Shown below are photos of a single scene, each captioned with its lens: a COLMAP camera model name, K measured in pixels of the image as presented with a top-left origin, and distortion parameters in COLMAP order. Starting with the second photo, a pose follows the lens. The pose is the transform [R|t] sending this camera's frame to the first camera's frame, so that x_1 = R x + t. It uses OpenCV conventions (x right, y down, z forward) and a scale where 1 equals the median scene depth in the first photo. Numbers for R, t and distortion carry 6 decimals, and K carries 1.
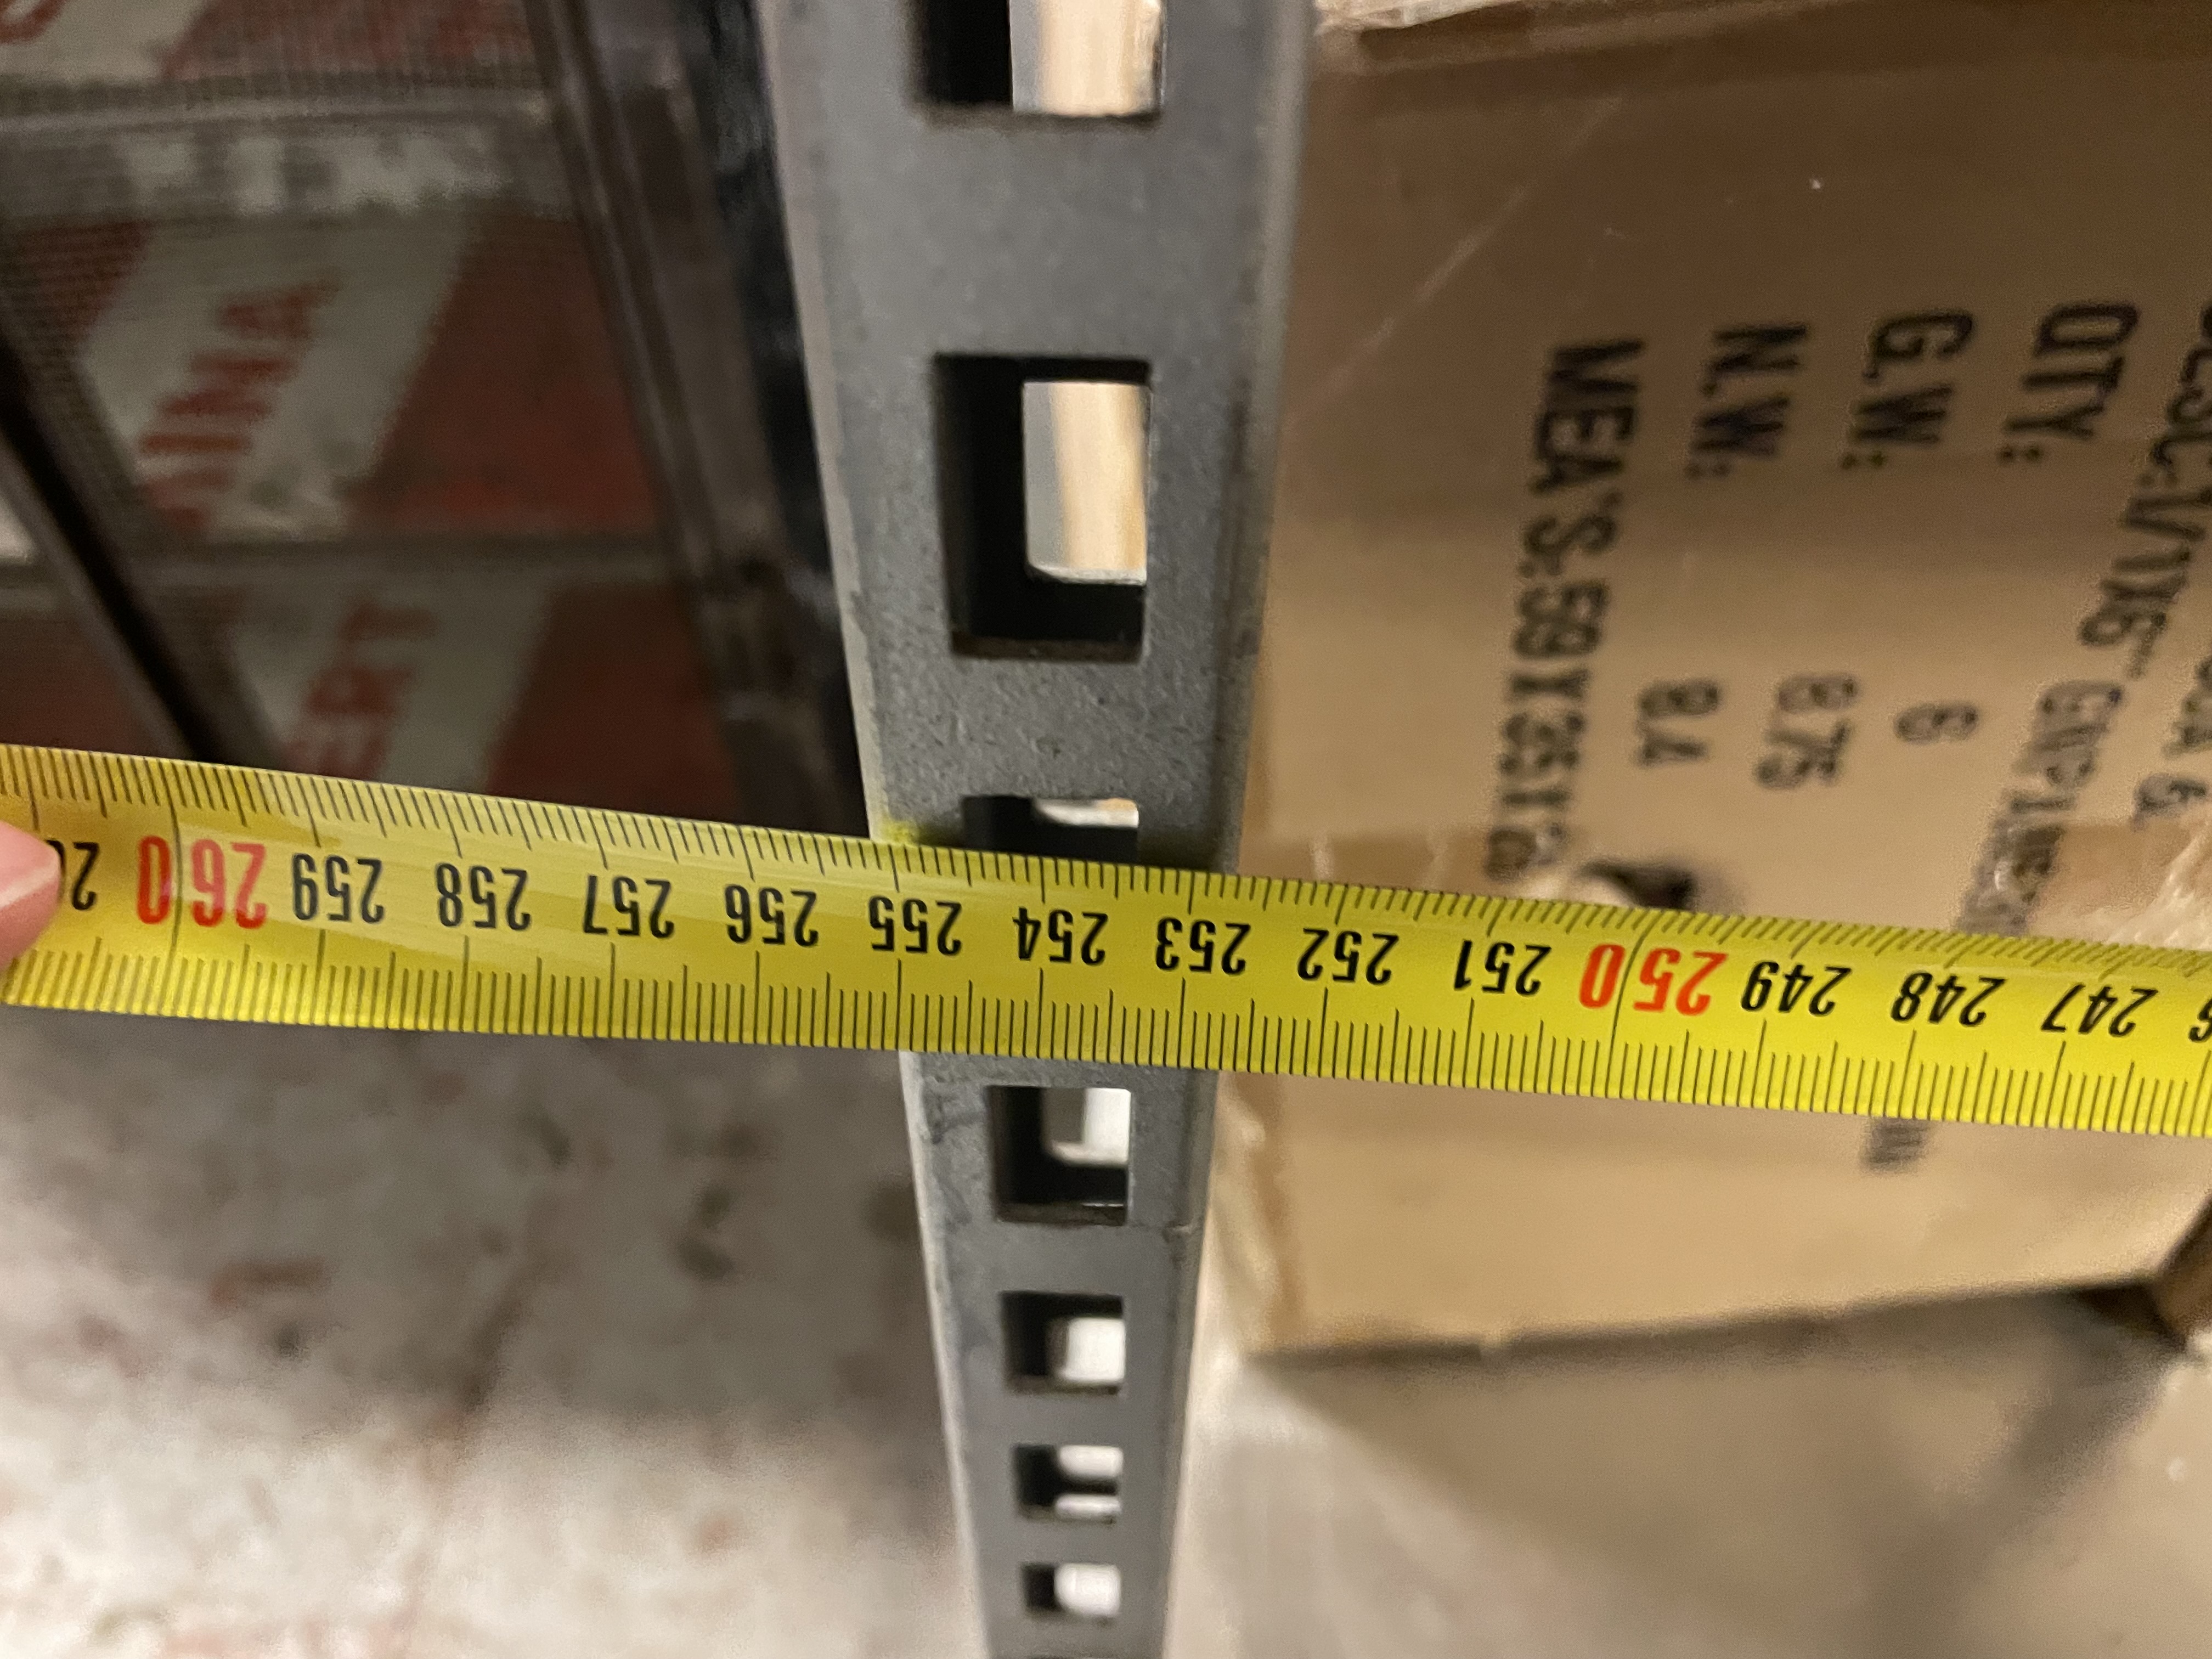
lens RADIAL K [[1701.8, 0, 1100.8], [0, 1701.8, 833.5], [0, 0, 1]] dist [0.071159, -0.113744]
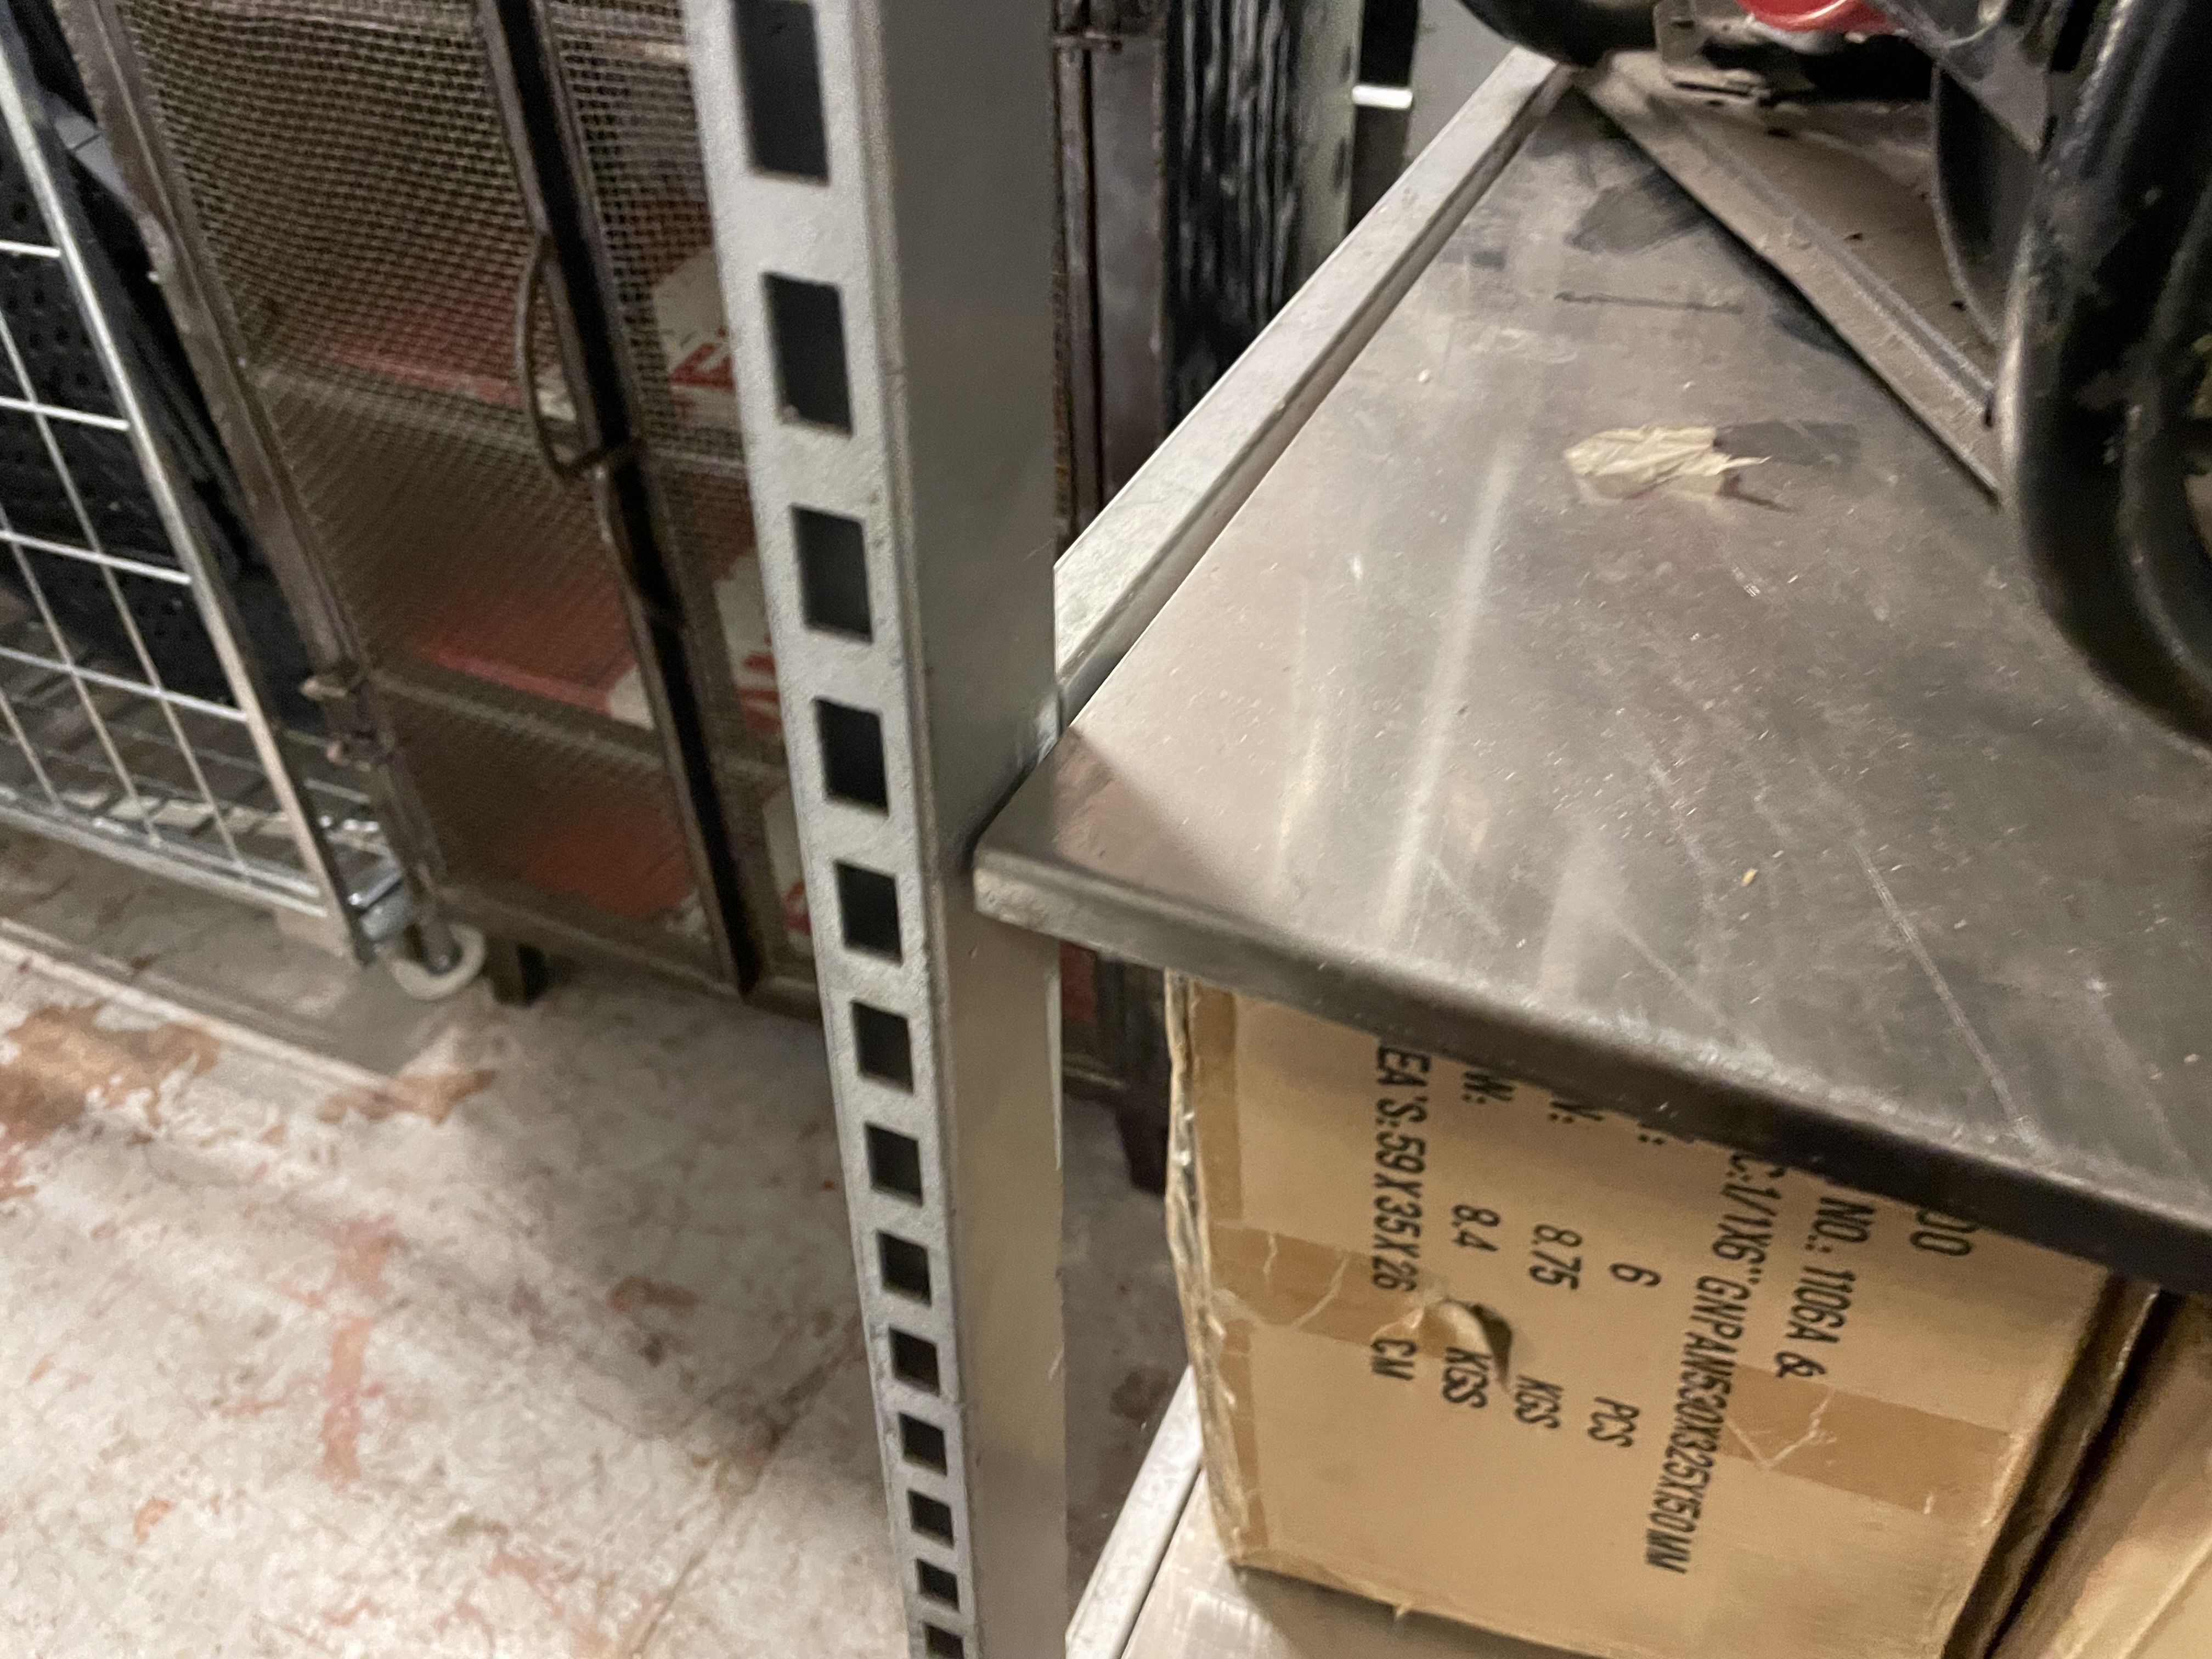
lens RADIAL K [[1701.8, 0, 1128.6], [0, 1701.8, 832.7], [0, 0, 1]] dist [0.071159, -0.113744]
pose [[0.938504, 0.229360, -0.258079, 0.350373], [-0.258448, 0.962312, -0.084617, -0.200103], [0.228944, 0.146114, 0.962411, -0.709937]]
